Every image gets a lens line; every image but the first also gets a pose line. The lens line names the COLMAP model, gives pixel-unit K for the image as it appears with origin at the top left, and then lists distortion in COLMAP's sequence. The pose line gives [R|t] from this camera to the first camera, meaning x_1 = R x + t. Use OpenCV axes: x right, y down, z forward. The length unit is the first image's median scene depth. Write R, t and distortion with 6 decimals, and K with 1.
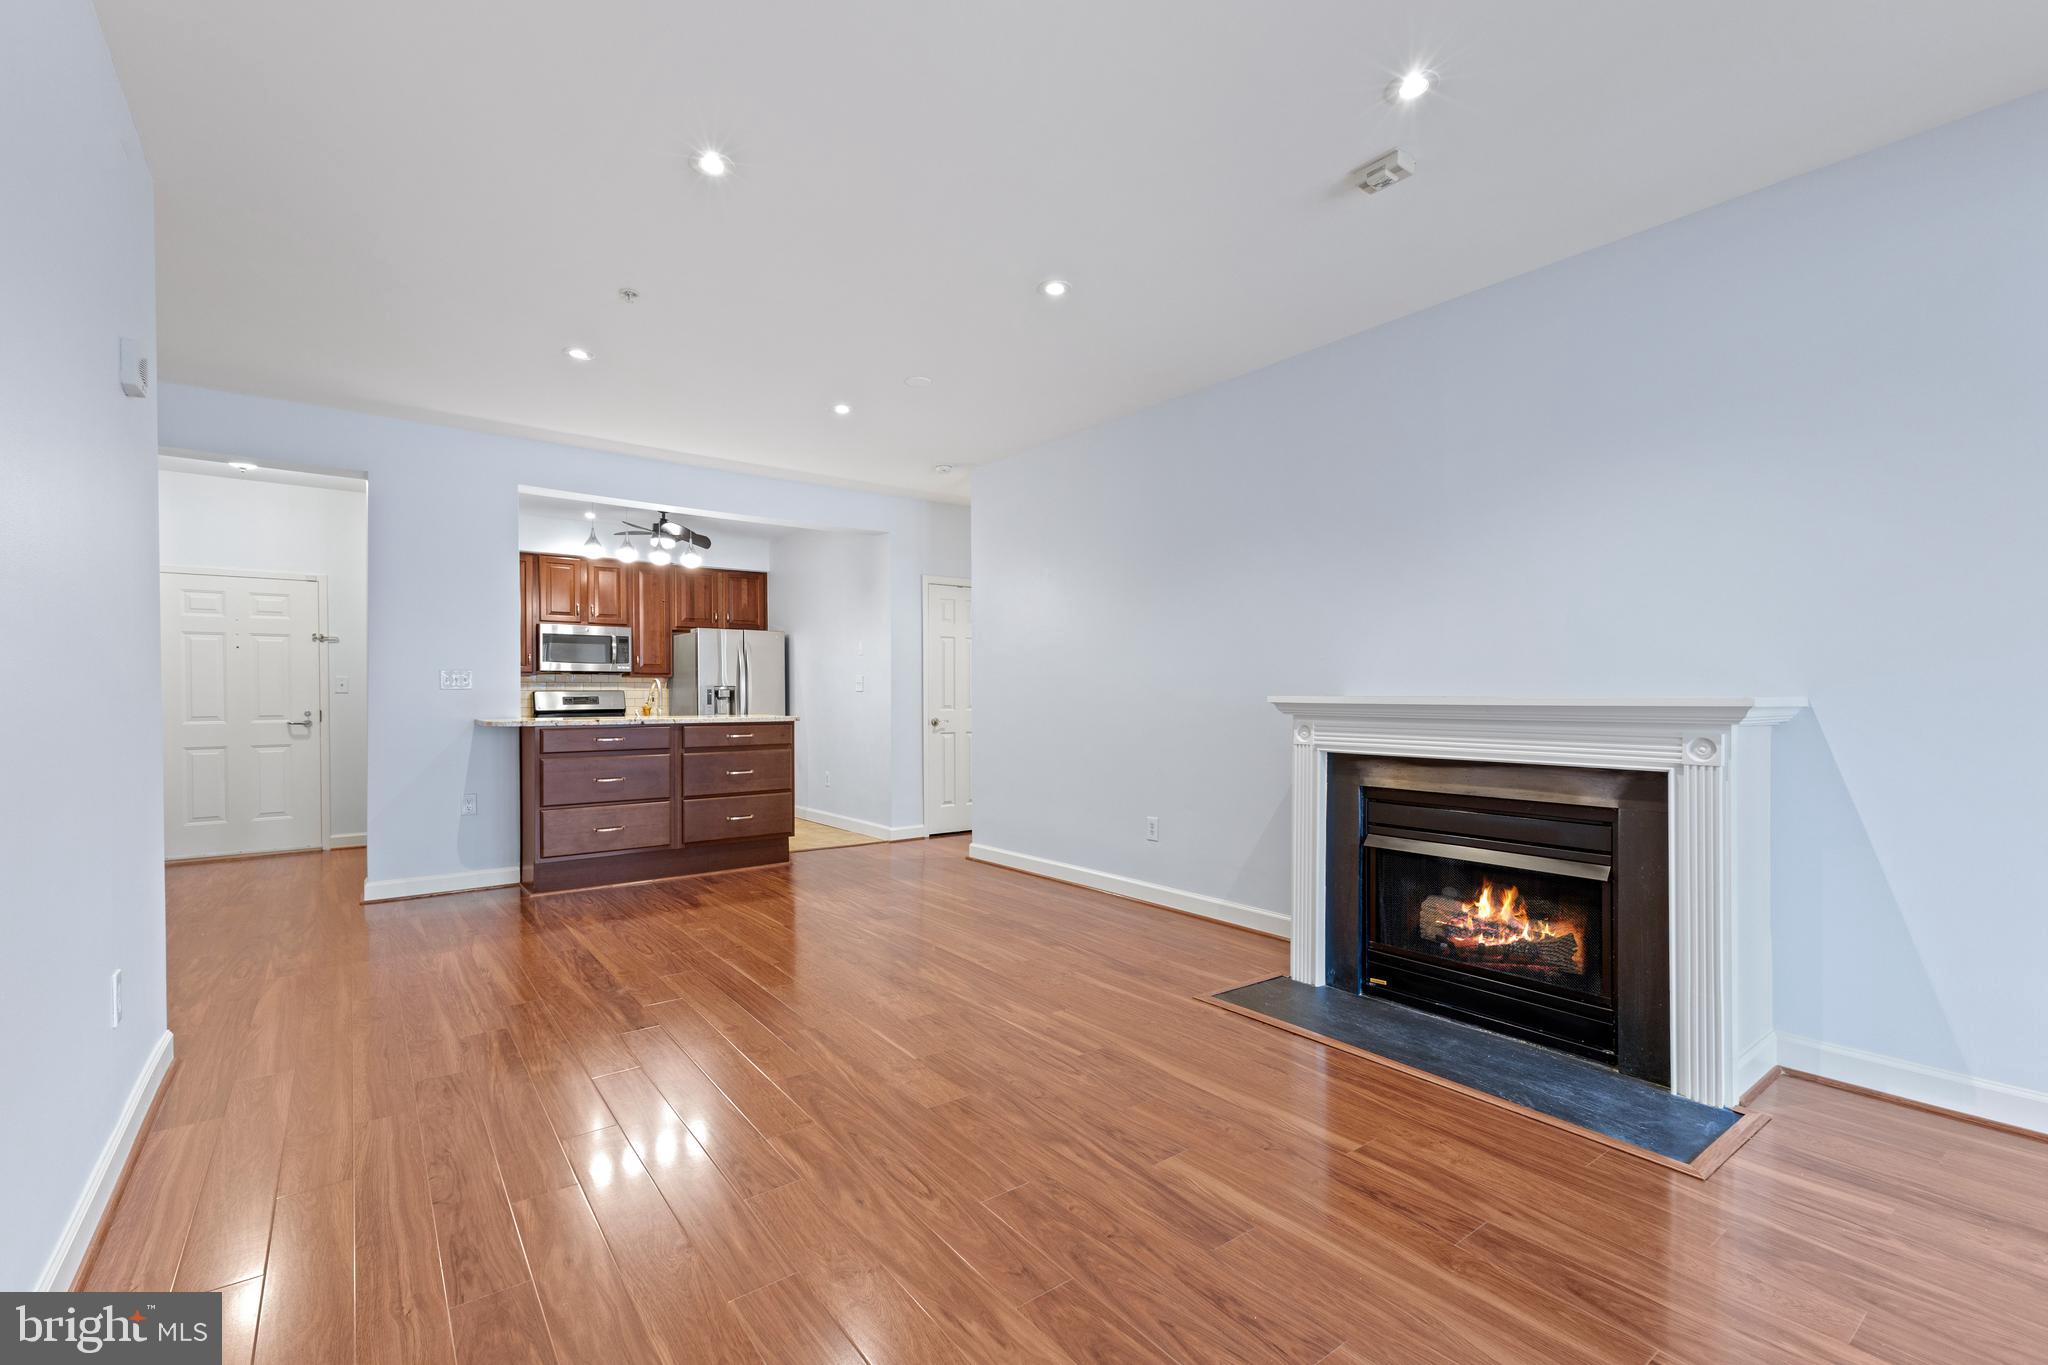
lens RADIAL K [[892.6, 0, 1043.4], [0, 892.6, 699.6], [0, 0, 1]] dist [0.011505, -0.002019]
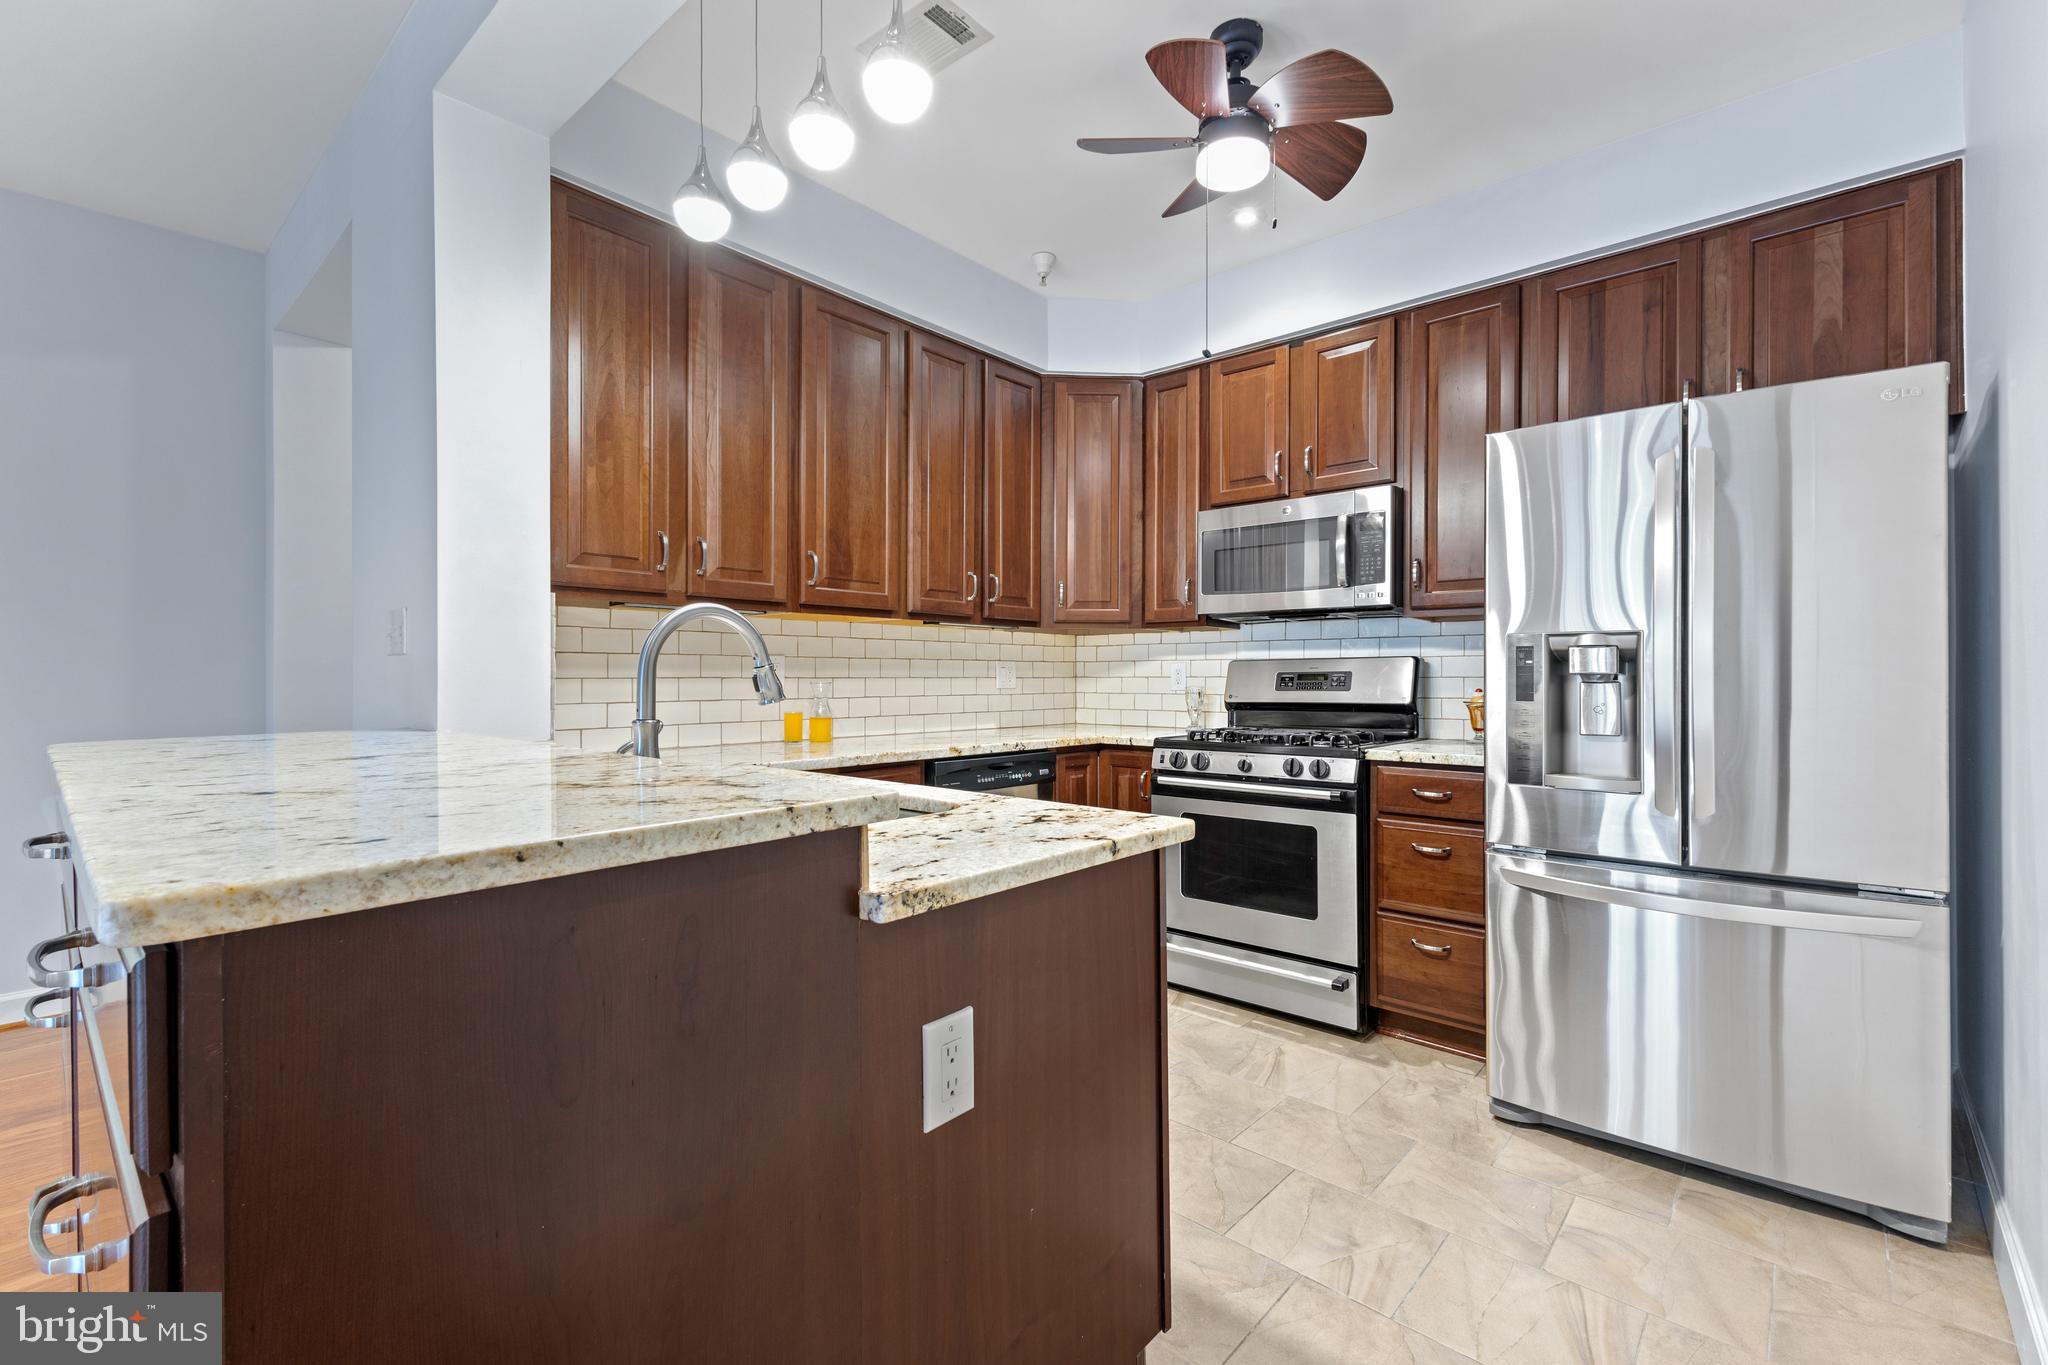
lens RADIAL K [[892.6, 0, 1026.4], [0, 892.6, 674.6], [0, 0, 1]] dist [0.011505, -0.002019]
pose [[0.179030, 0.002247, -0.983841, -0.190399], [-0.005606, 0.999983, 0.001264, -0.002953], [0.983828, 0.005289, 0.179040, 1.197108]]
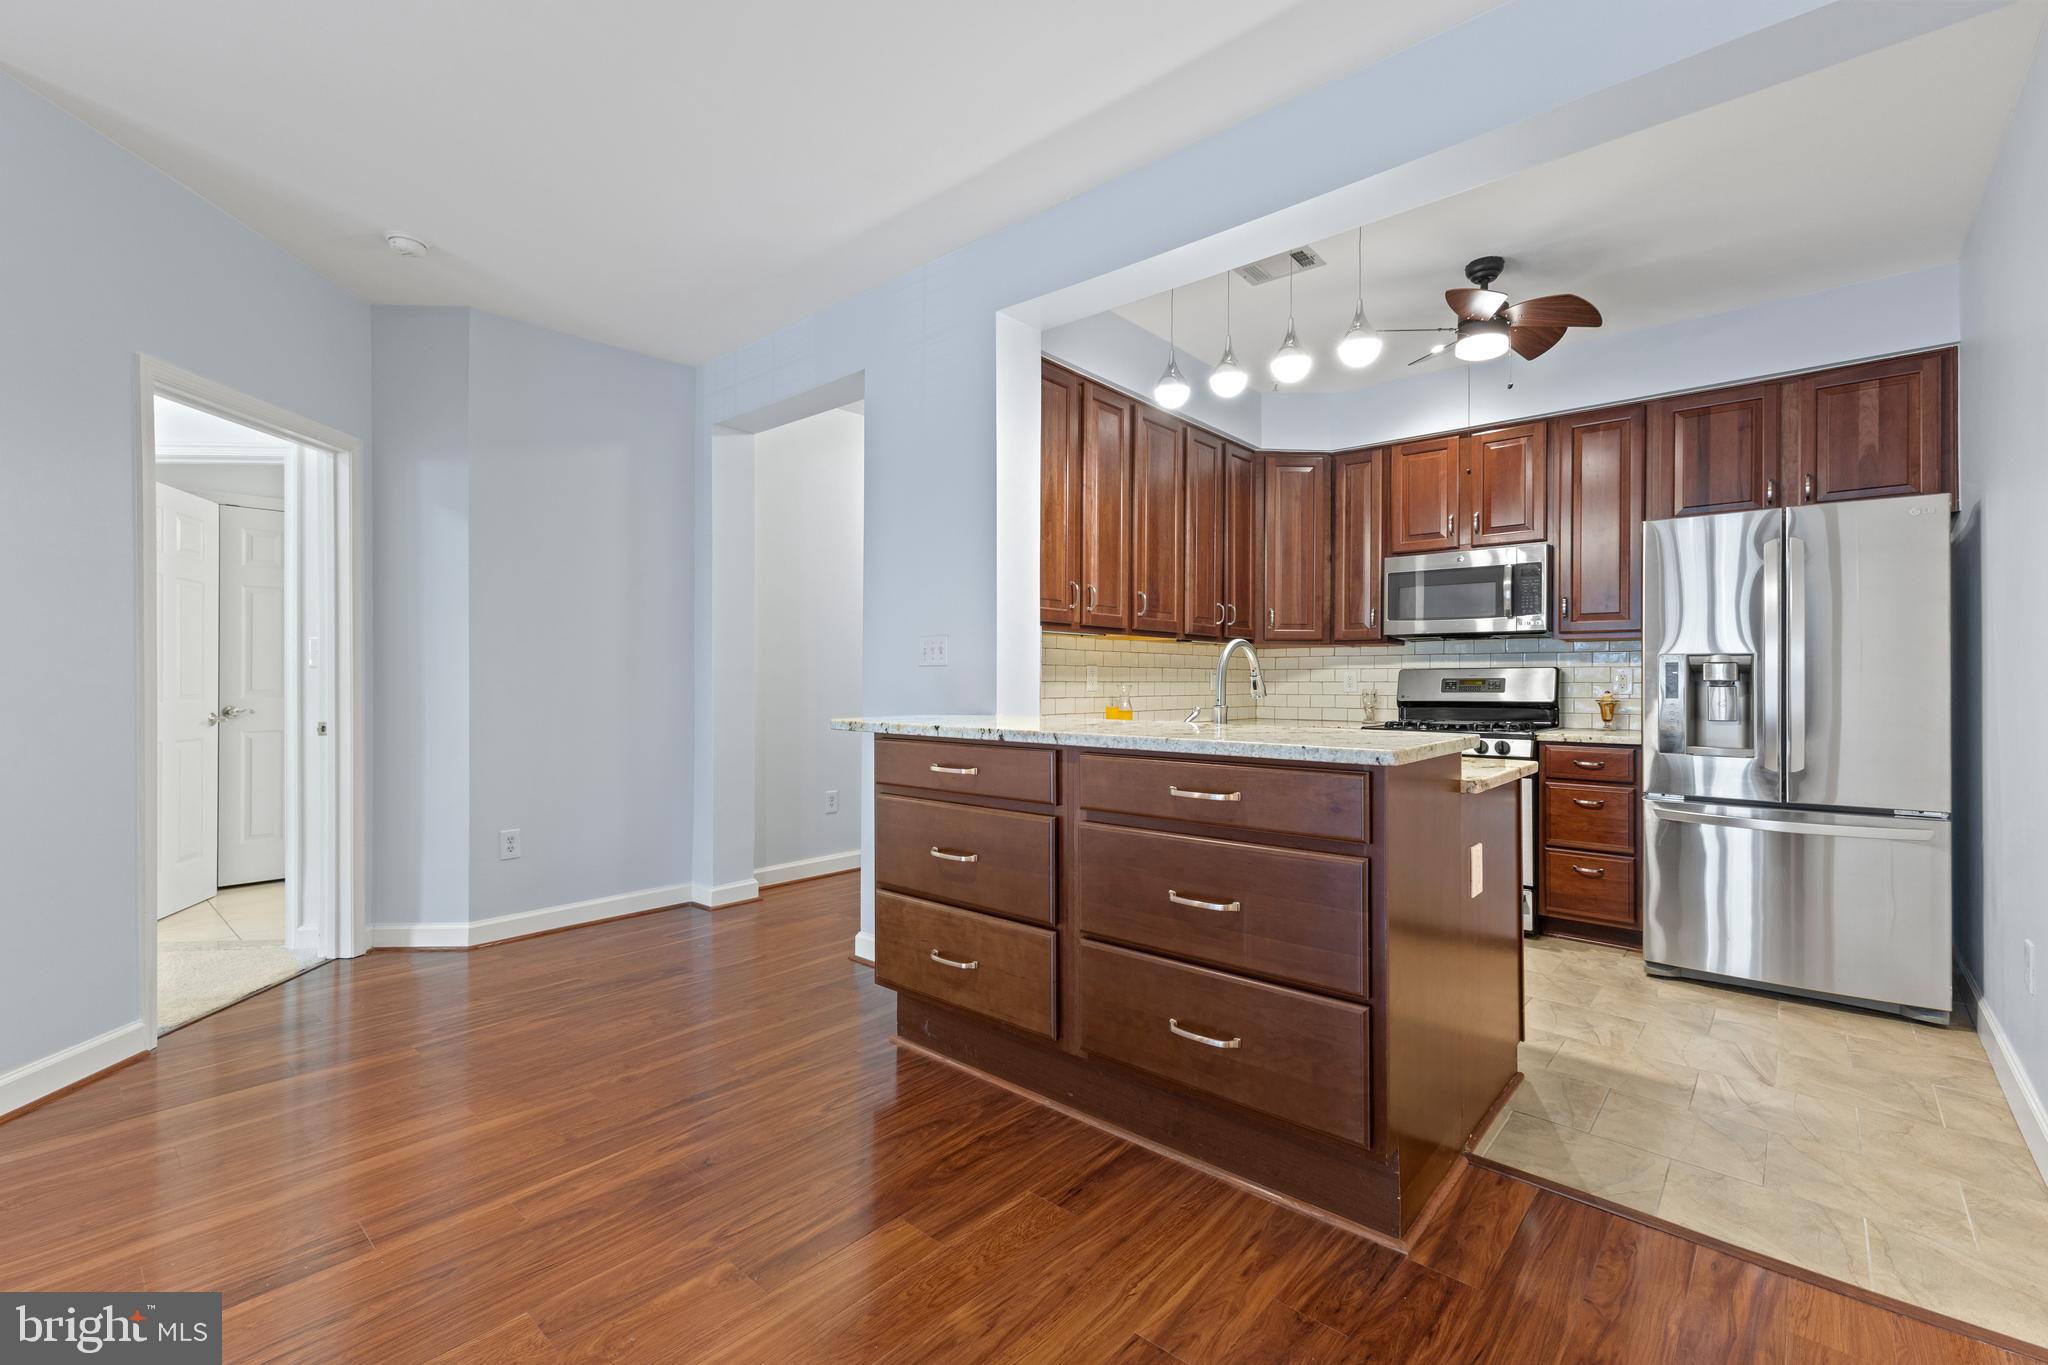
lens RADIAL K [[892.6, 0, 1025.0], [0, 892.6, 676.3], [0, 0, 1]] dist [0.011505, -0.002019]
pose [[0.183454, 0.000466, -0.983028, -0.018057], [-0.008005, 0.999967, -0.001019, -0.002805], [0.982996, 0.008056, 0.183452, 0.932912]]
